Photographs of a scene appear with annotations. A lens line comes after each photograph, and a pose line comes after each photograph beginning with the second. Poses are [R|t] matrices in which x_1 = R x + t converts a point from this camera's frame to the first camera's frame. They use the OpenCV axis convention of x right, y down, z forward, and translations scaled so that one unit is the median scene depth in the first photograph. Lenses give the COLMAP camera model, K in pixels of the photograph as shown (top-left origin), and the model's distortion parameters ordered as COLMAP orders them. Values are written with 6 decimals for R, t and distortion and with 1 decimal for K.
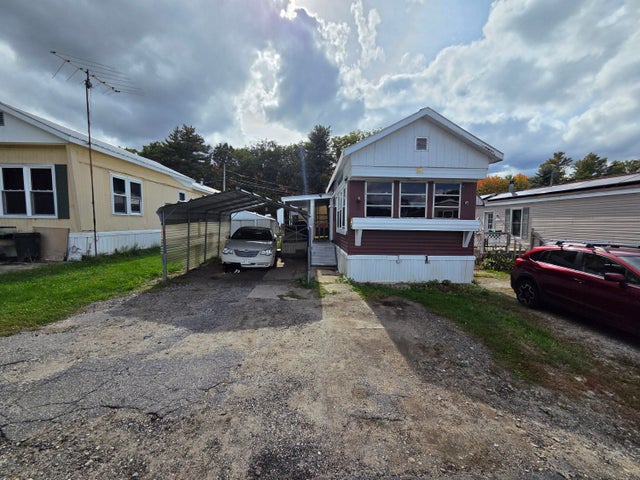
lens RADIAL K [[260.1, 0, 316.9], [0, 260.1, 238.0], [0, 0, 1]] dist [-0.007144, 0.003044]
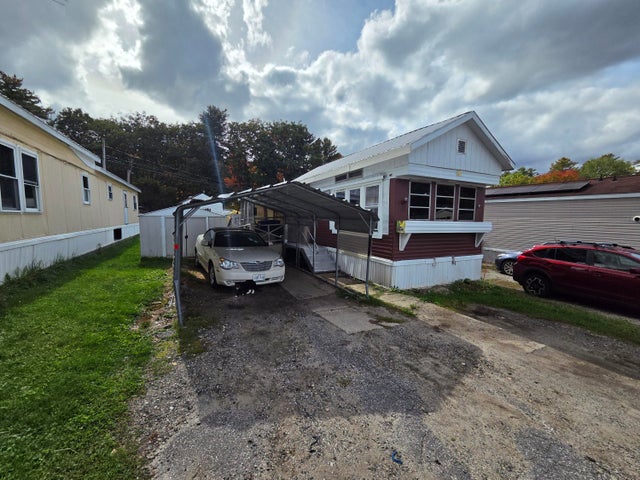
lens RADIAL K [[260.1, 0, 315.8], [0, 260.1, 245.4], [0, 0, 1]] dist [-0.007144, 0.003044]
pose [[0.910857, -0.043313, 0.410443, -0.388024], [0.020056, 0.997948, 0.060802, -0.040266], [-0.412234, -0.047150, 0.909857, 0.224788]]
